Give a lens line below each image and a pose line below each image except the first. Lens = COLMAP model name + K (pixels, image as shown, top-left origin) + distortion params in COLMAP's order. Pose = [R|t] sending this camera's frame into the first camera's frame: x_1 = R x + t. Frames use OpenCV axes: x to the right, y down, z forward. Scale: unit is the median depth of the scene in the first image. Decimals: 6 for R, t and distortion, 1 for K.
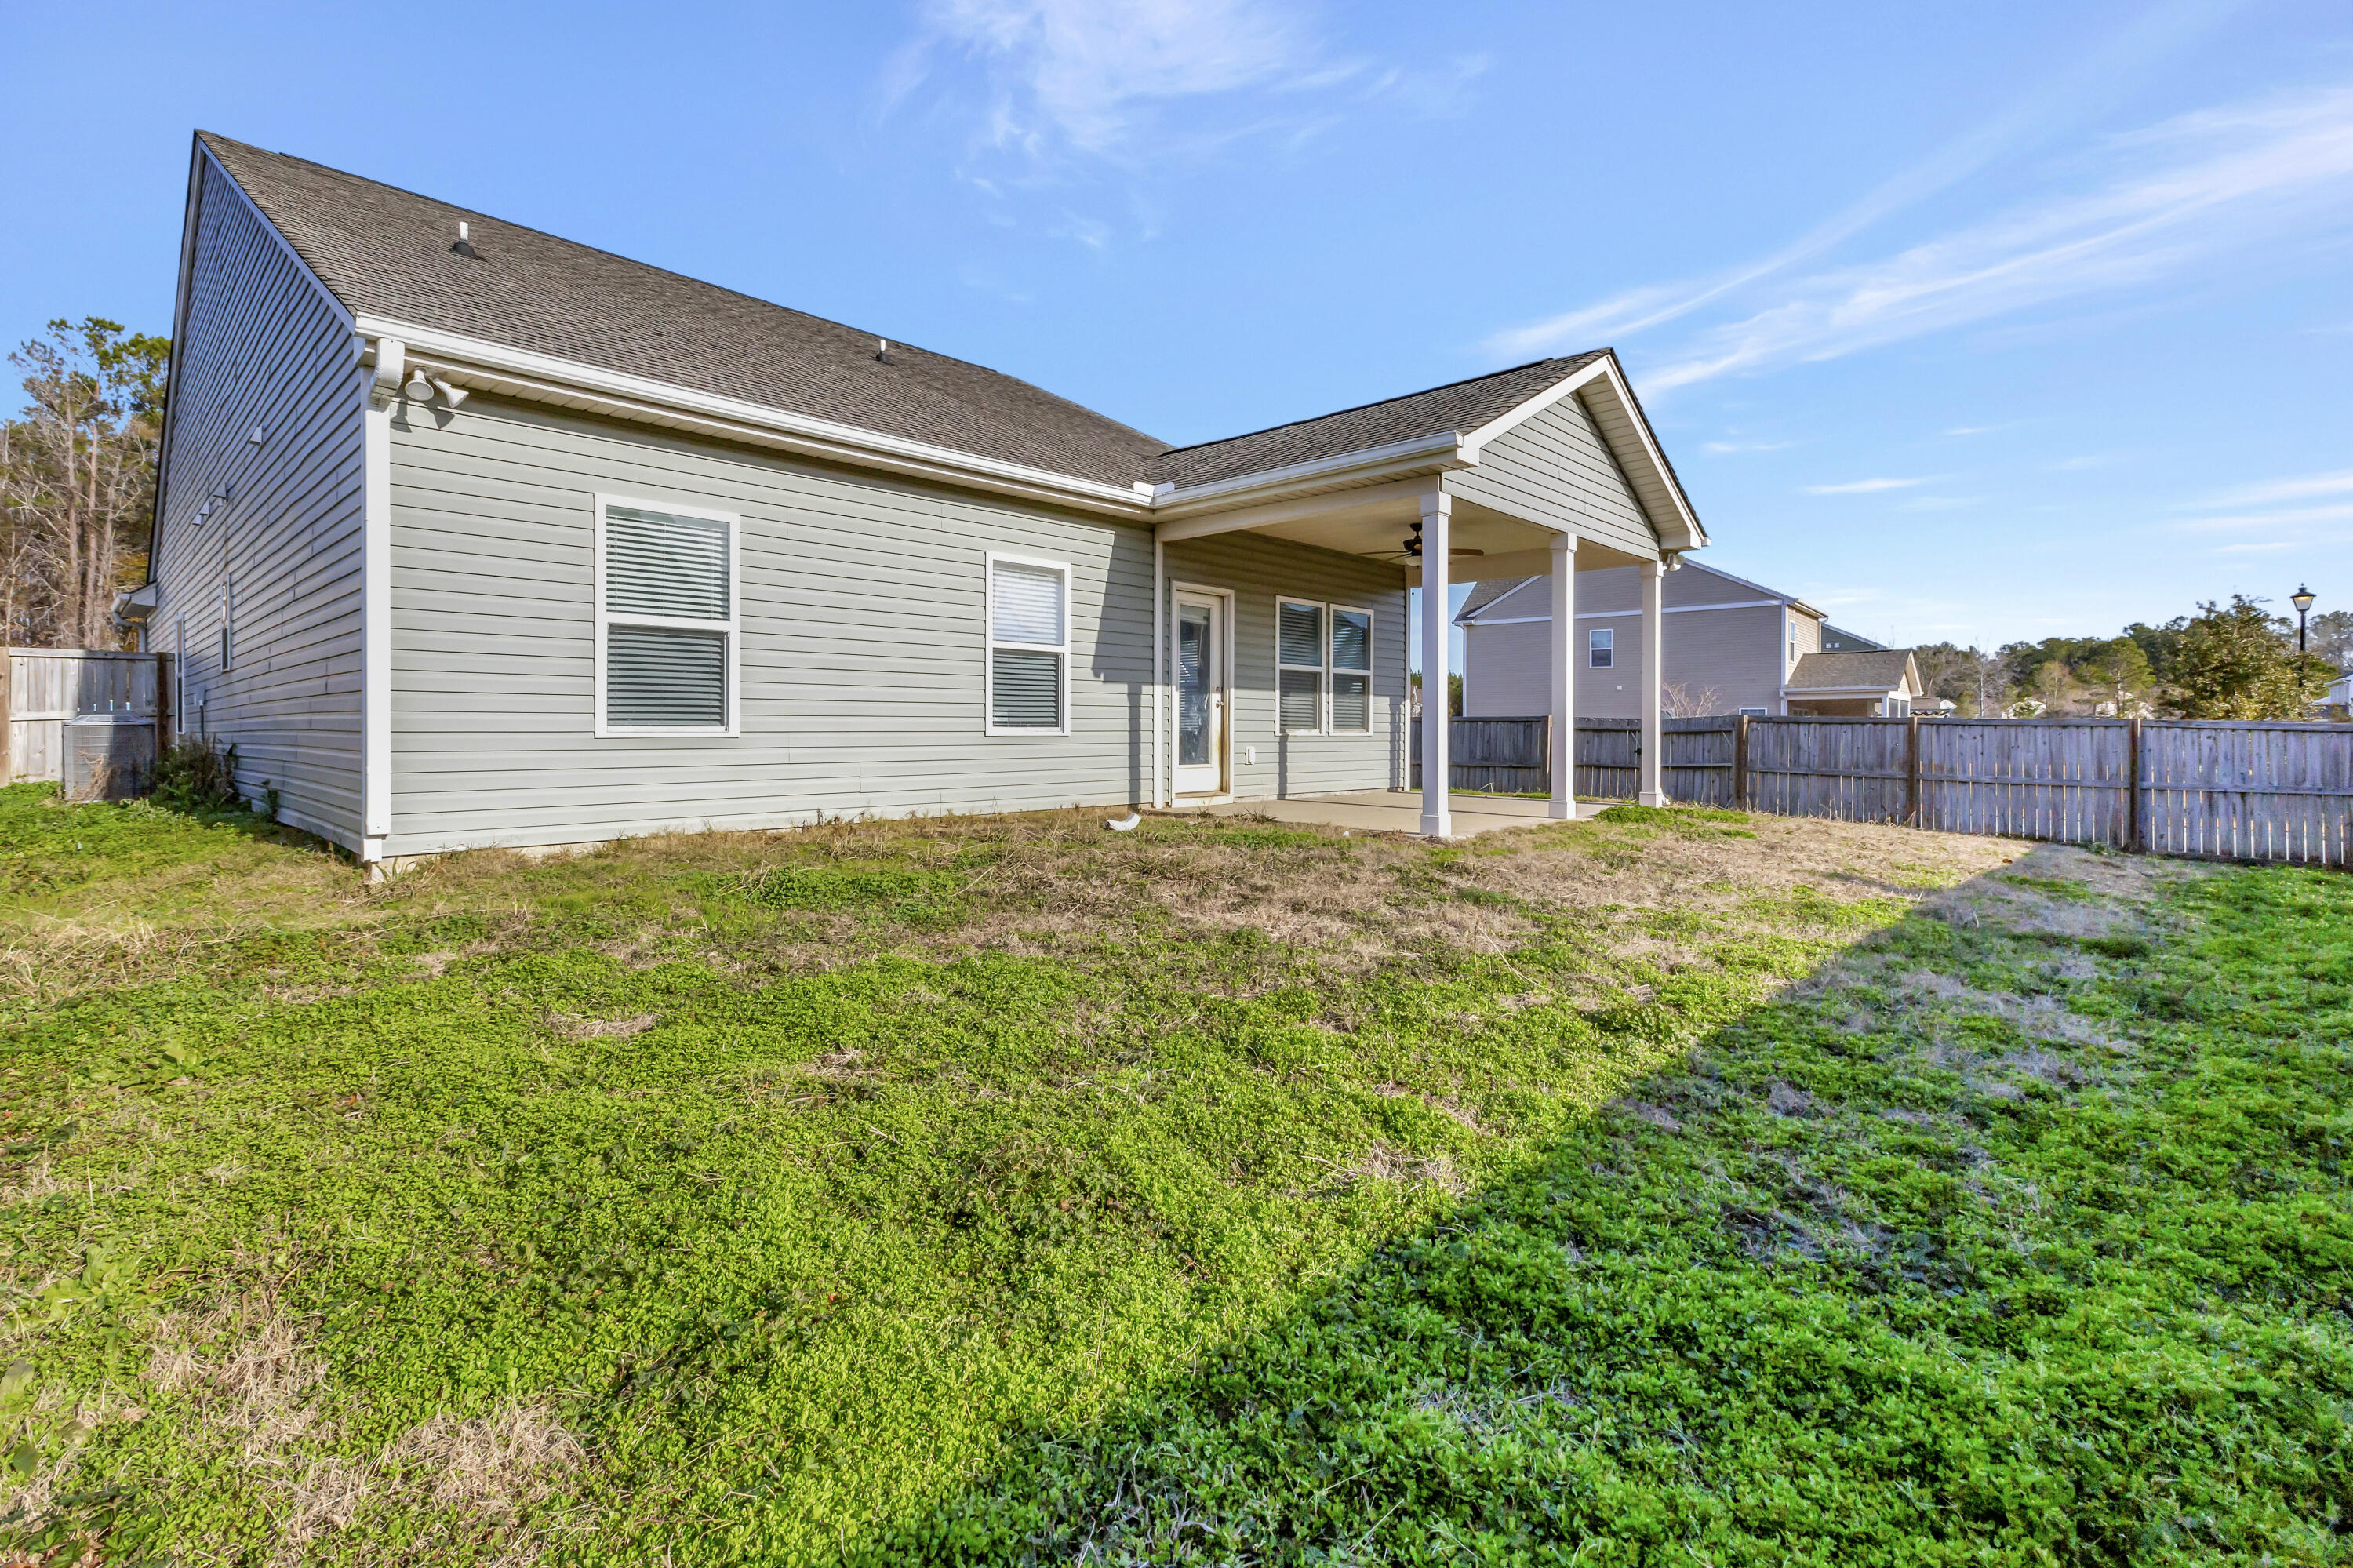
lens RADIAL K [[1089.5, 0, 1169.9], [0, 1089.5, 747.1], [0, 0, 1]] dist [0.000804, -0.000538]
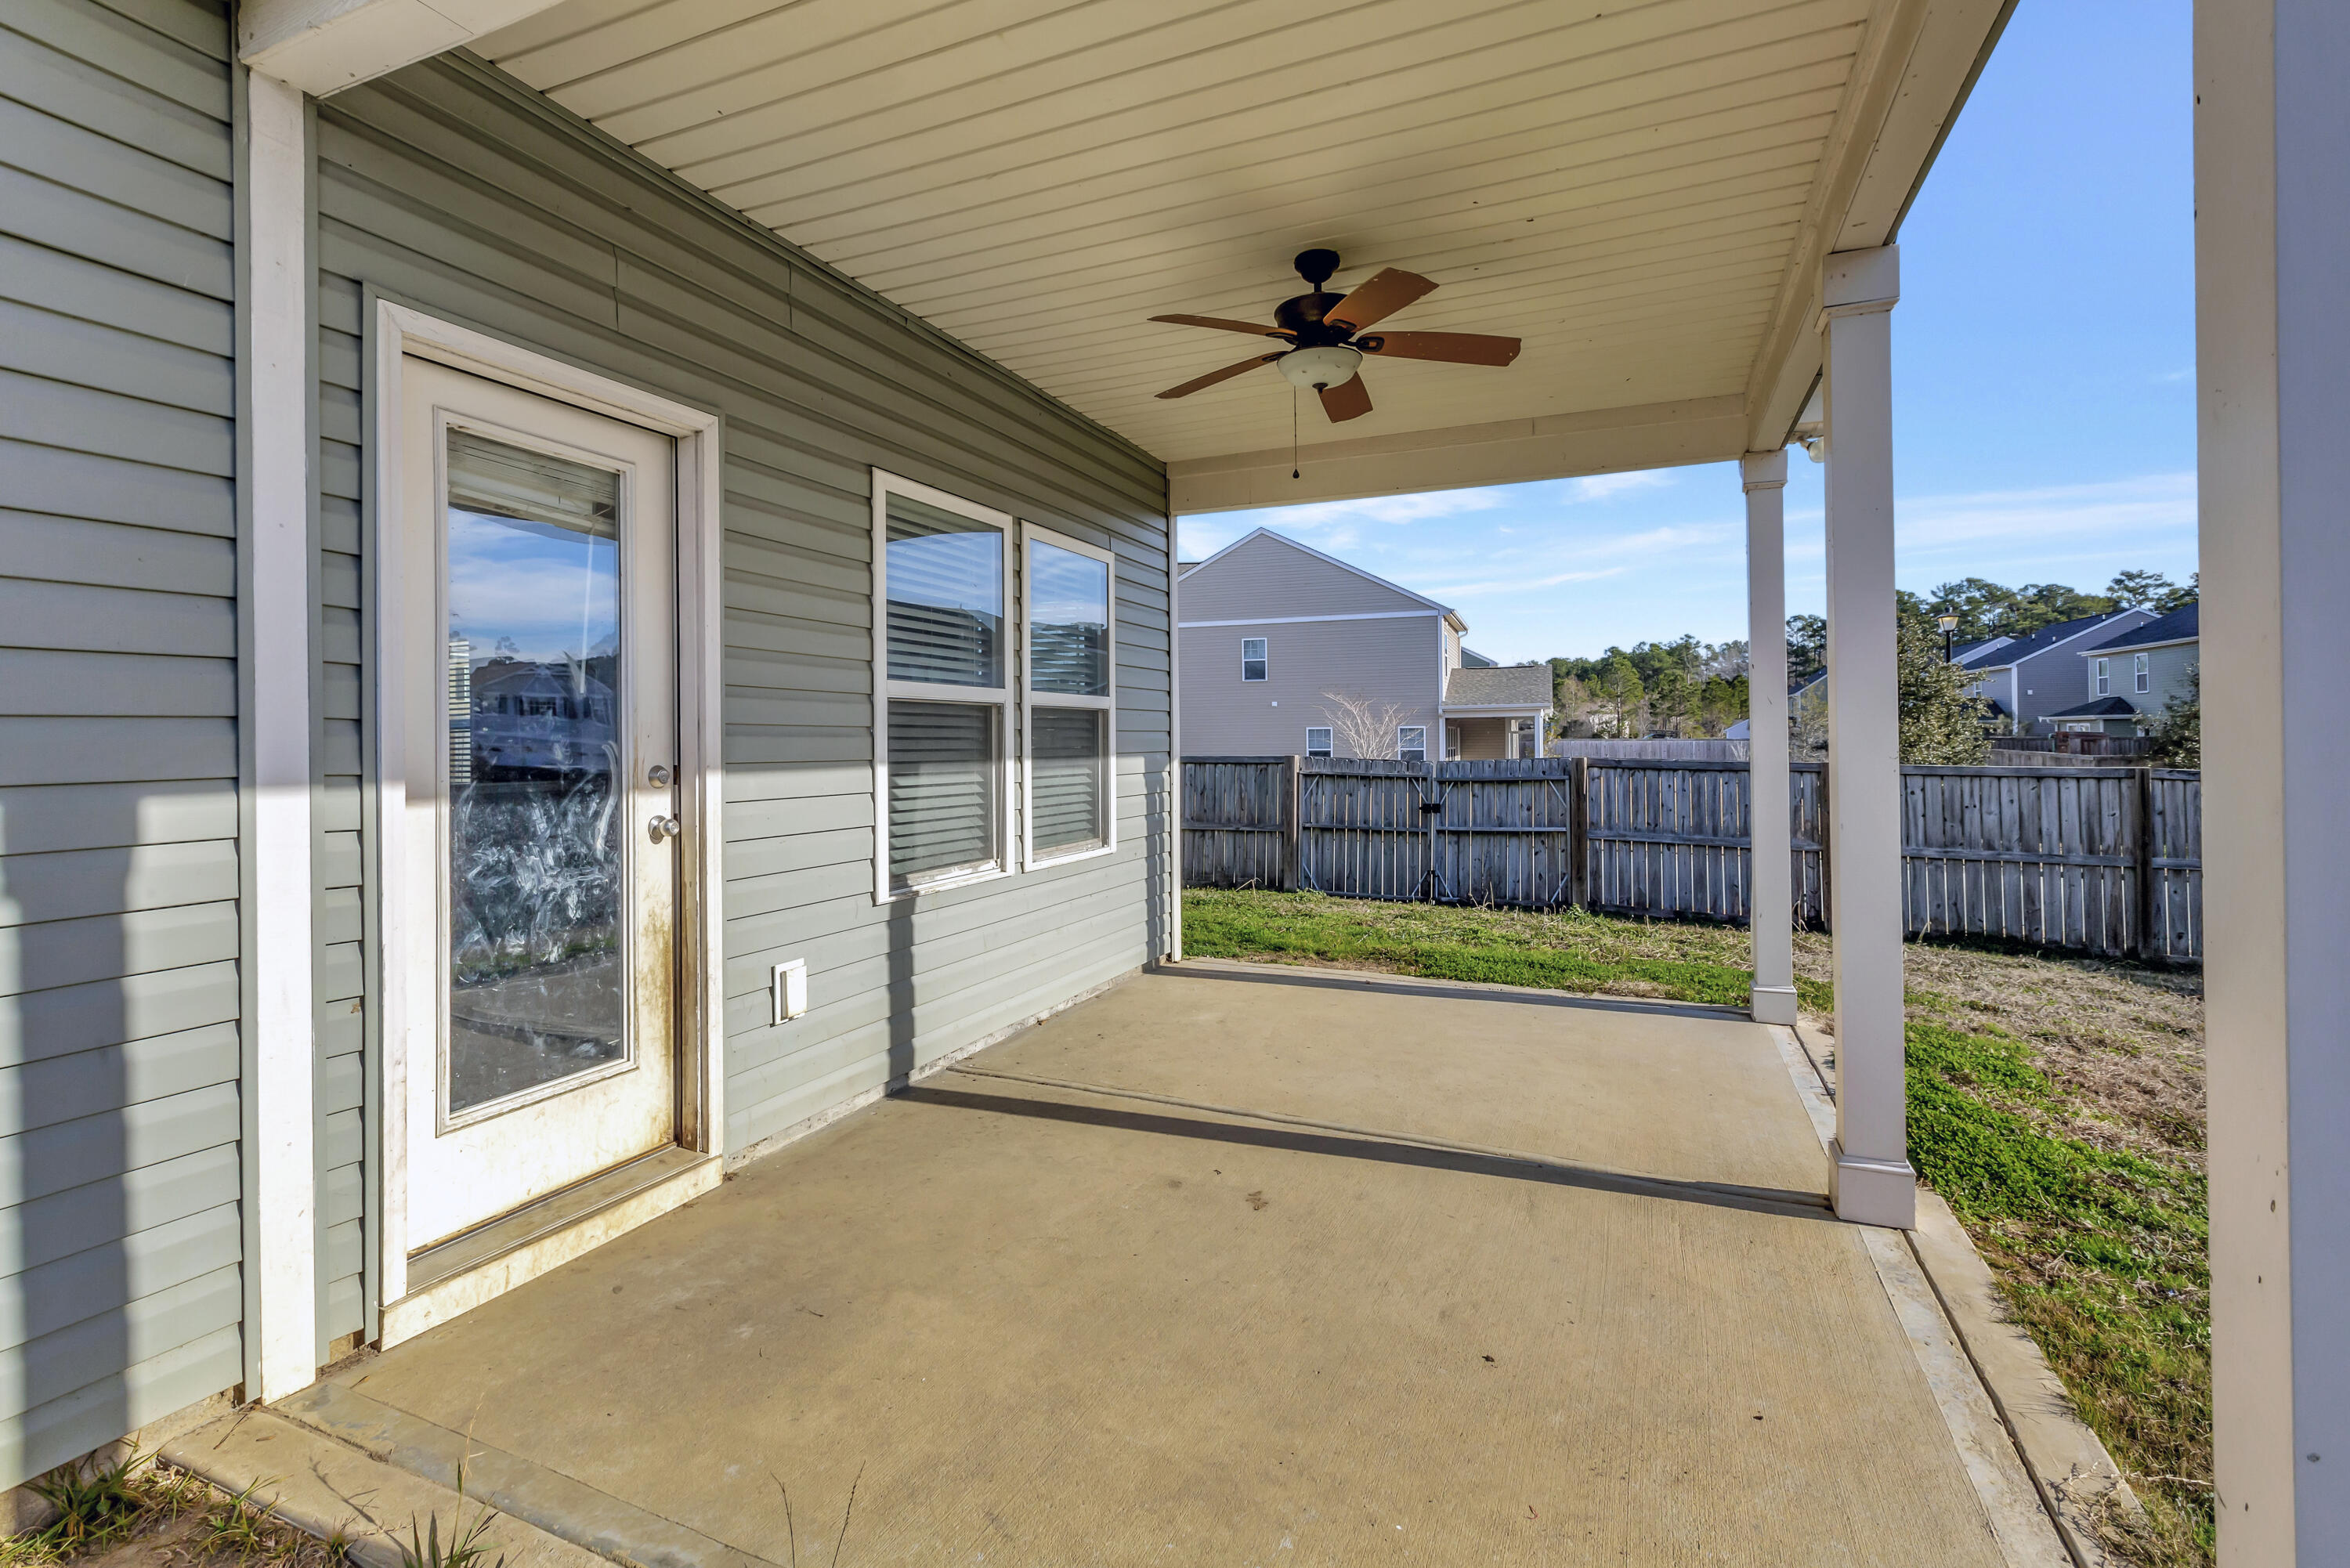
lens RADIAL K [[1088.0, 0, 1168.4], [0, 1088.0, 747.1], [0, 0, 1]] dist [0.000804, -0.000538]
pose [[0.936256, -0.011662, 0.351124, 0.061657], [0.014243, 0.999887, -0.004769, -0.051237], [-0.351029, 0.009466, 0.936317, 0.632187]]
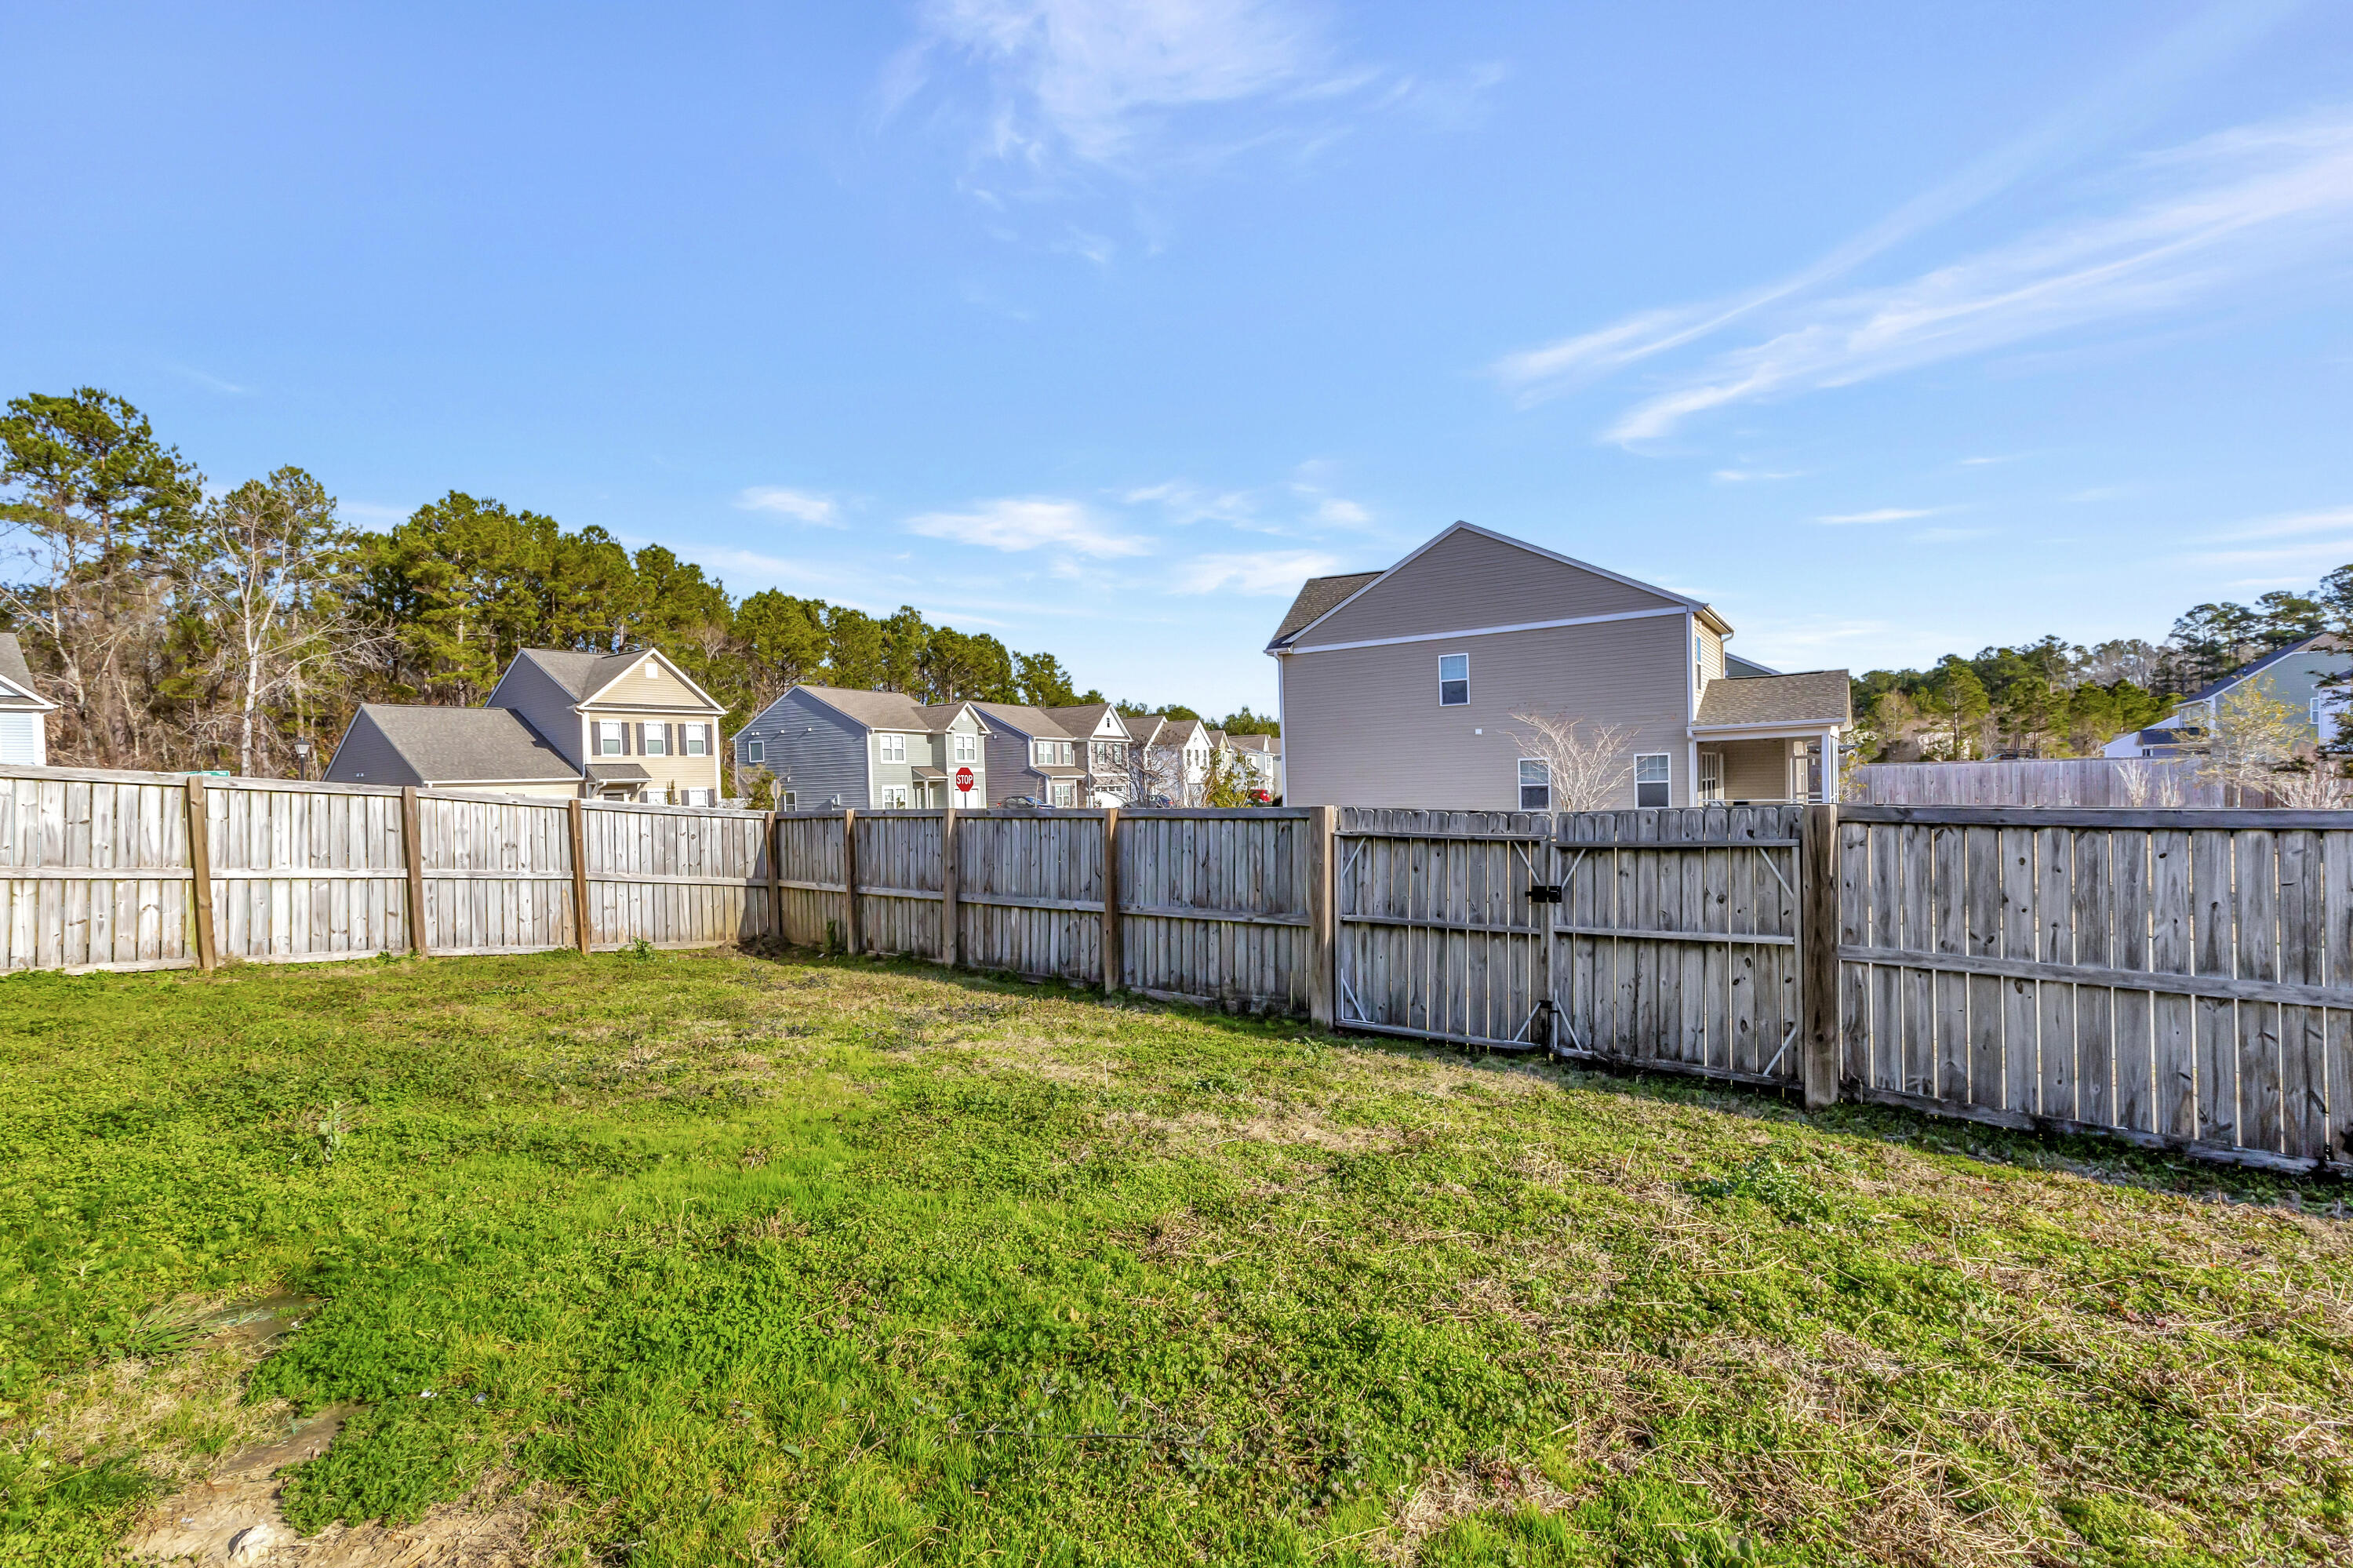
lens RADIAL K [[1065.1, 0, 1179.5], [0, 1065.1, 824.3], [0, 0, 1]] dist [-0.001231, -0.000264]
pose [[0.992268, -0.038647, 0.117940, 0.386900], [0.035809, 0.999018, 0.026087, -0.055561], [-0.118832, -0.021662, 0.992678, 0.953120]]
